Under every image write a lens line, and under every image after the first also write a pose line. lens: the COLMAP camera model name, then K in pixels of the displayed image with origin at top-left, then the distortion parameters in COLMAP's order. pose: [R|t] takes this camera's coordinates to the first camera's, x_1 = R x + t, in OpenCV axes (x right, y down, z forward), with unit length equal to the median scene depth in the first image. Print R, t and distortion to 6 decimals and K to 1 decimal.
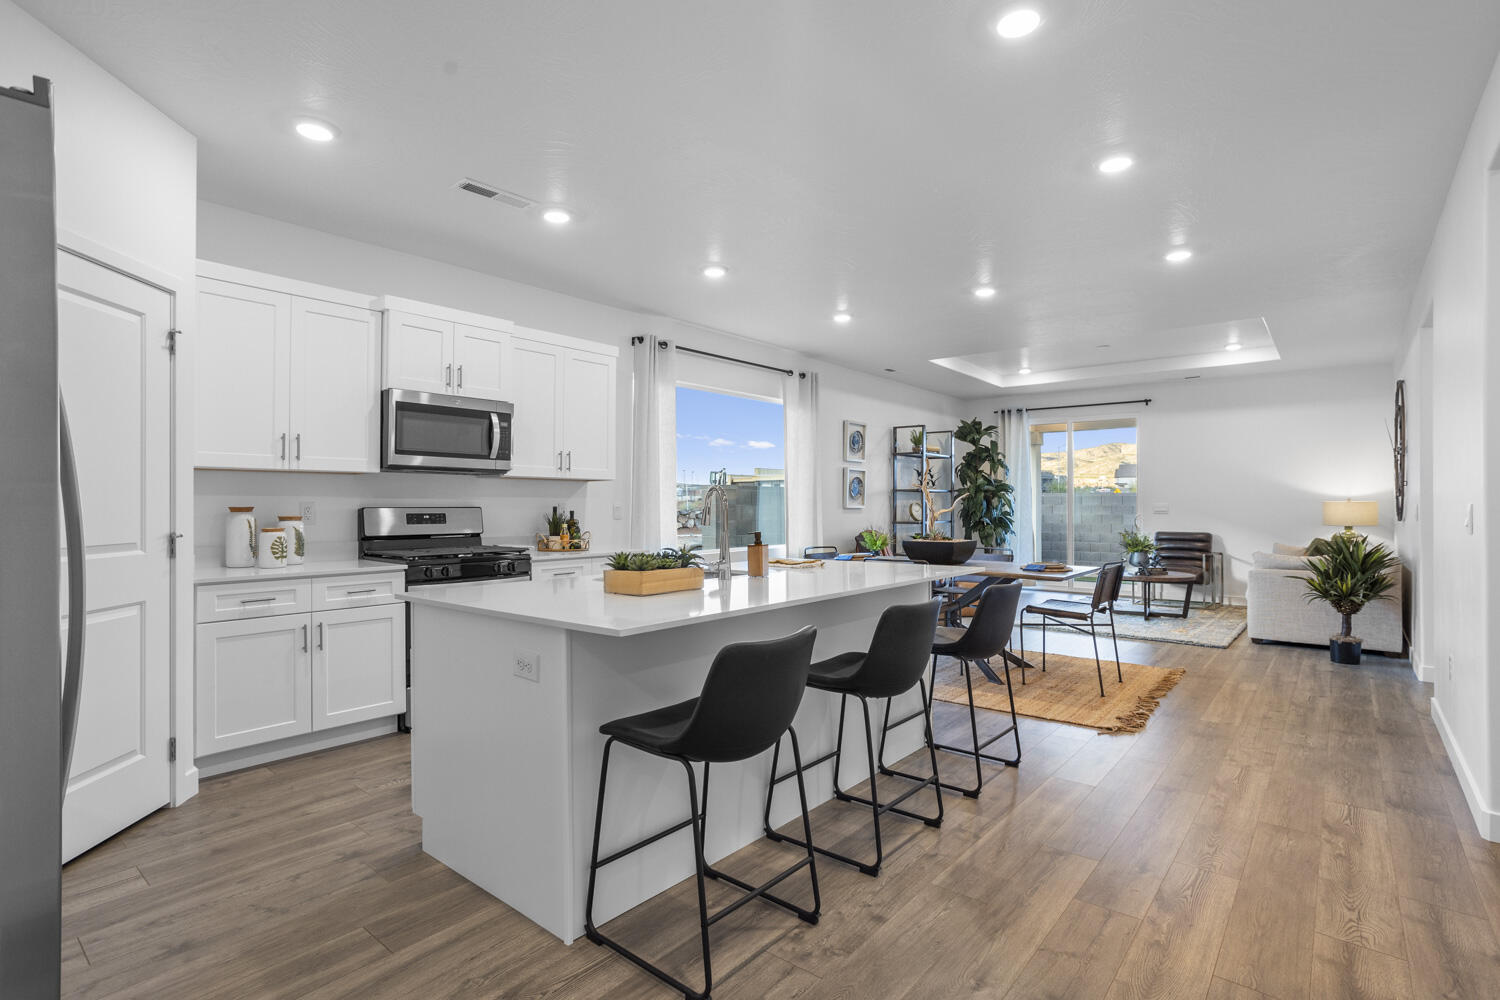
lens RADIAL K [[735.1, 0, 750.0], [0, 735.1, 500.0], [0, 0, 1]] dist [-0.053834, 0.044352]
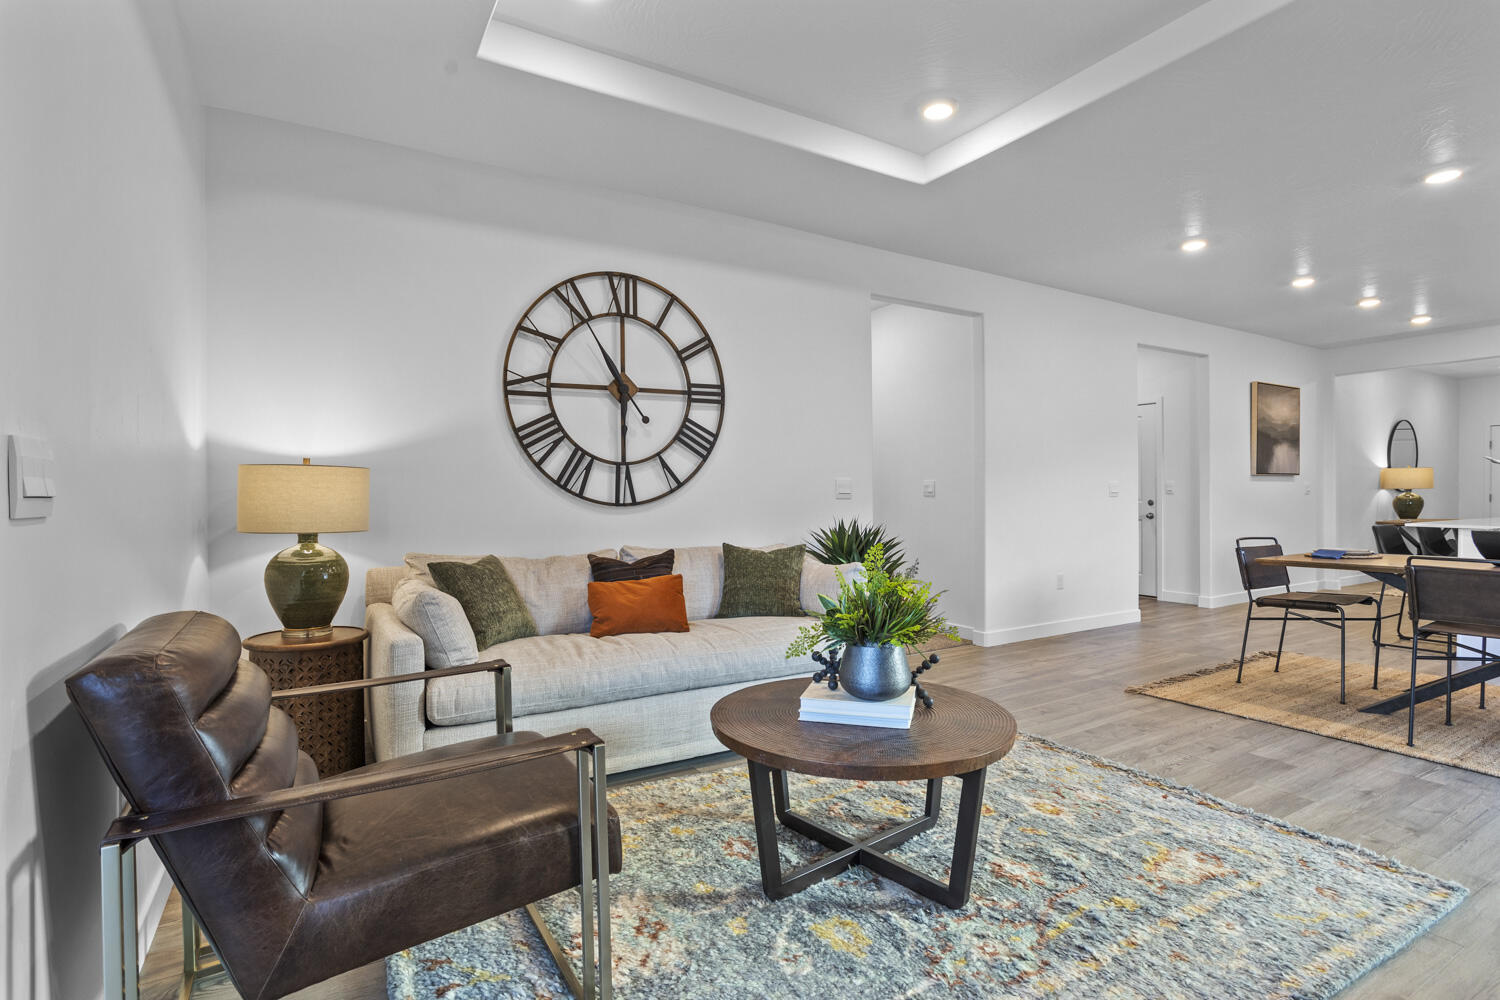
lens RADIAL K [[742.4, 0, 744.1], [0, 742.4, 497.4], [0, 0, 1]] dist [-0.056191, 0.030780]
pose [[-0.942552, 0.000684, 0.334059, 0.792066], [0.001606, 0.999996, 0.002485, 0.027180], [-0.334055, 0.002879, -0.942549, 2.055500]]
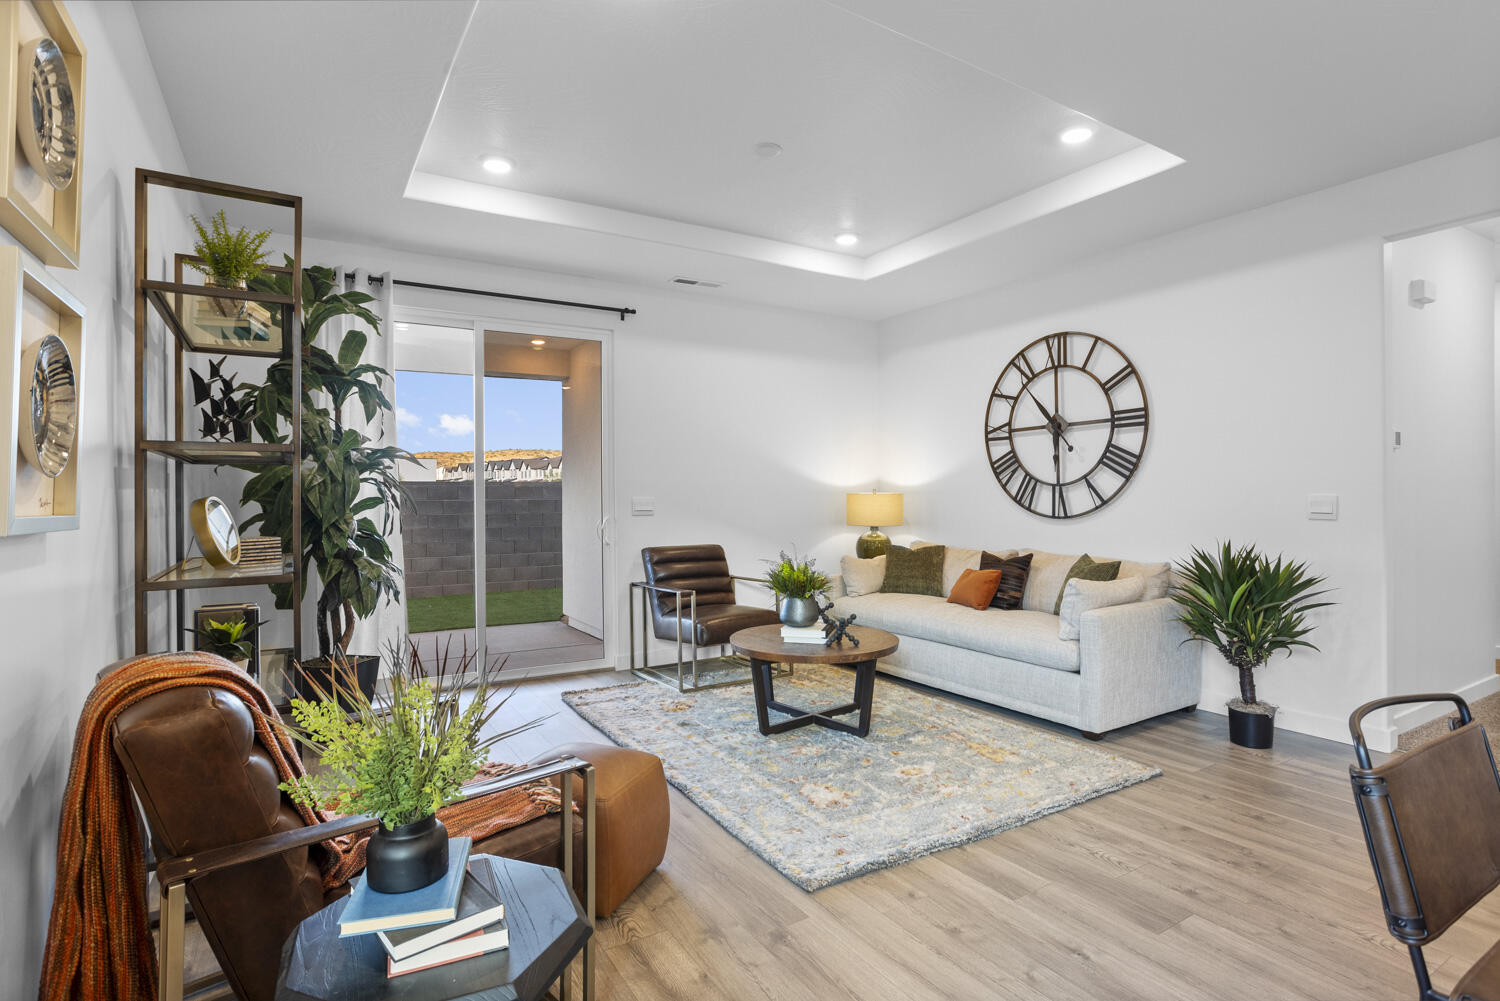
lens RADIAL K [[742.4, 0, 744.1], [0, 742.4, 497.9], [0, 0, 1]] dist [-0.056191, 0.030780]
pose [[0.324359, -0.004179, 0.945925, 0.082536], [-0.000994, 0.999988, 0.004758, 0.005005], [-0.945934, -0.002483, 0.324351, 1.408168]]
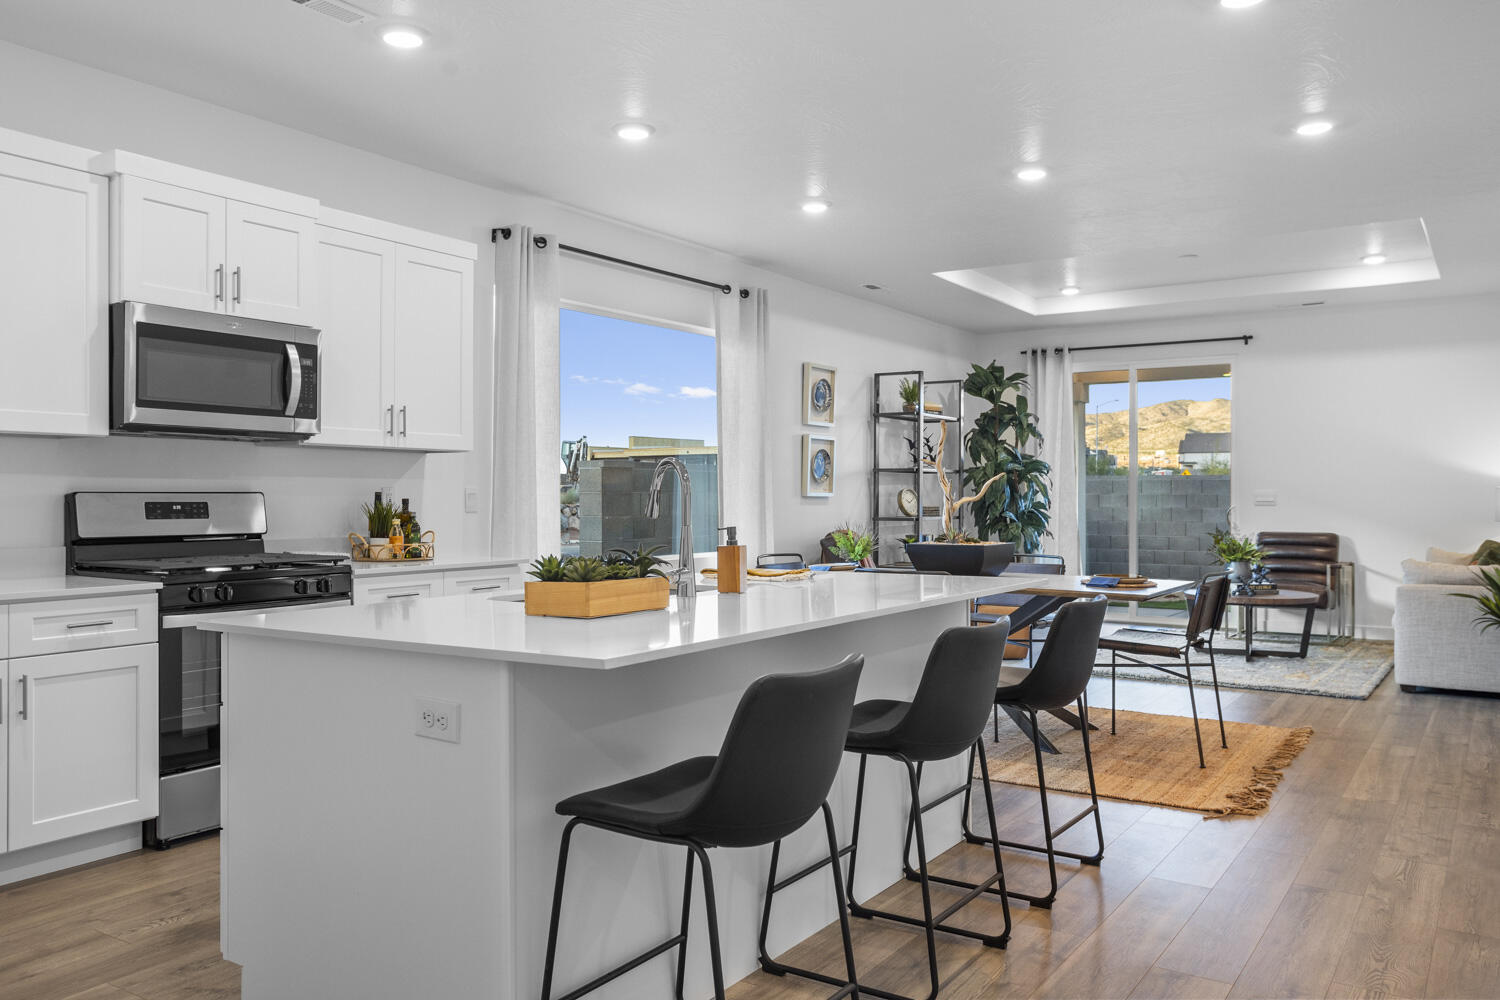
lens RADIAL K [[1158.7, 0, 743.3], [0, 1158.7, 498.8], [0, 0, 1]] dist [-0.000243, 0.034292]
pose [[0.994328, 0.000400, 0.106357, -0.061153], [-0.001510, 0.999945, 0.010353, 0.004290], [-0.106347, -0.010455, 0.994274, -0.043451]]
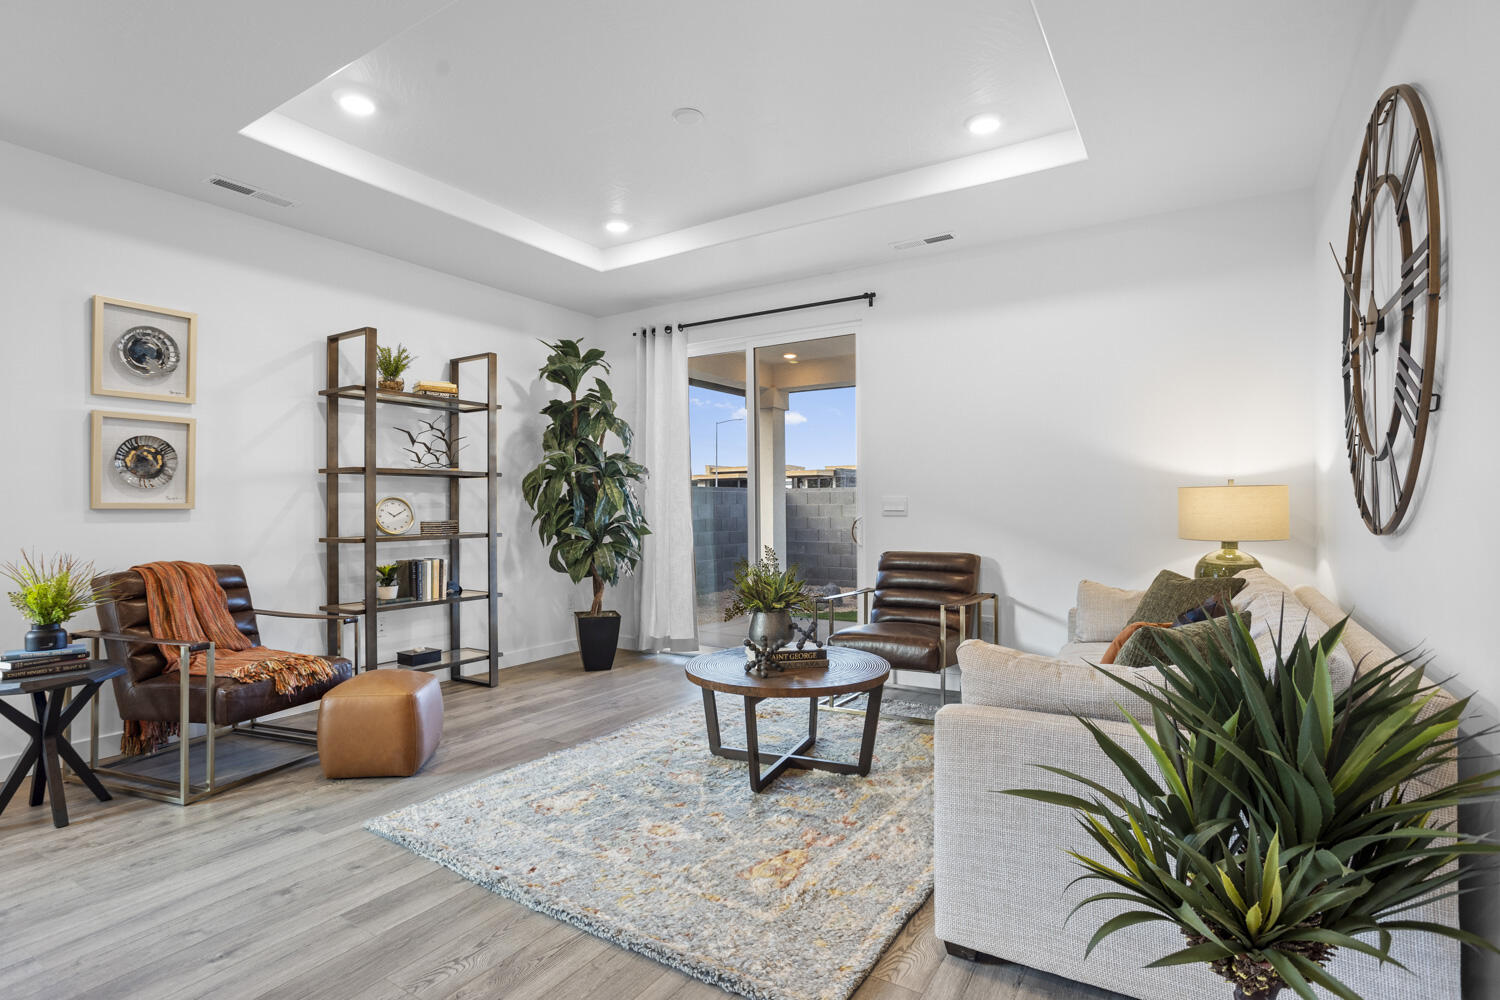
lens RADIAL K [[746.7, 0, 746.6], [0, 746.7, 508.8], [0, 0, 1]] dist [-0.037452, 0.022998]
pose [[0.992212, -0.008005, 0.124300, 0.756641], [0.007108, 0.999945, 0.007657, 0.017149], [-0.124355, -0.006714, 0.992215, 0.935296]]
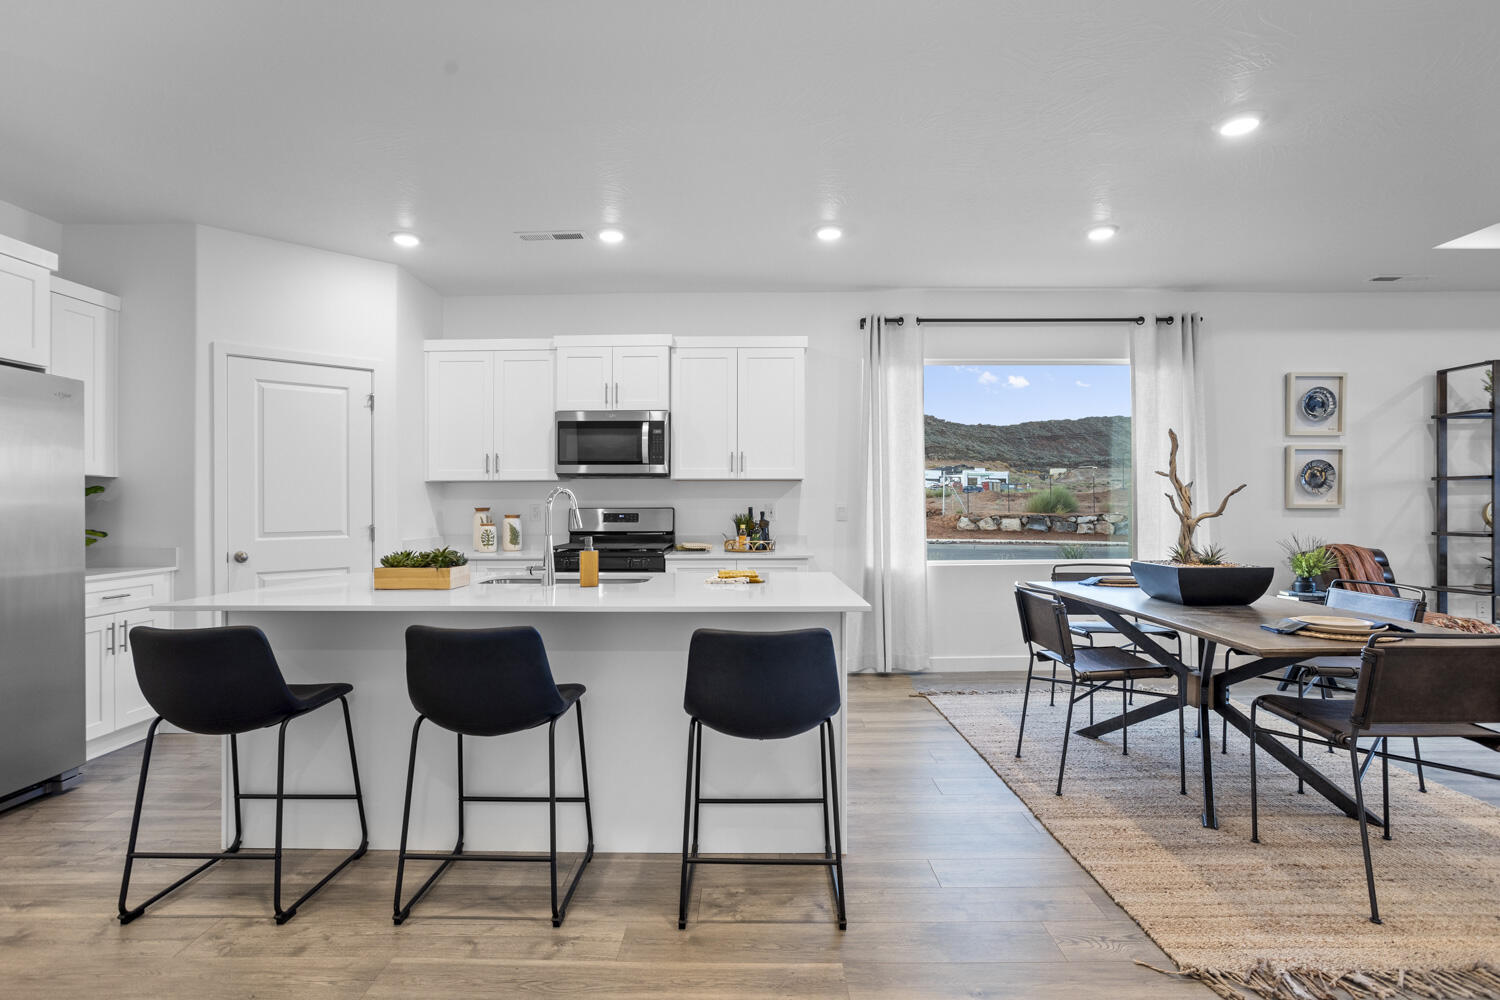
lens RADIAL K [[742.4, 0, 744.1], [0, 742.4, 497.4], [0, 0, 1]] dist [-0.056191, 0.030780]
pose [[0.627591, -0.010977, -0.778466, 0.560224], [0.008155, 0.999938, -0.007525, 0.003216], [0.778501, -0.001626, 0.627641, 0.382266]]
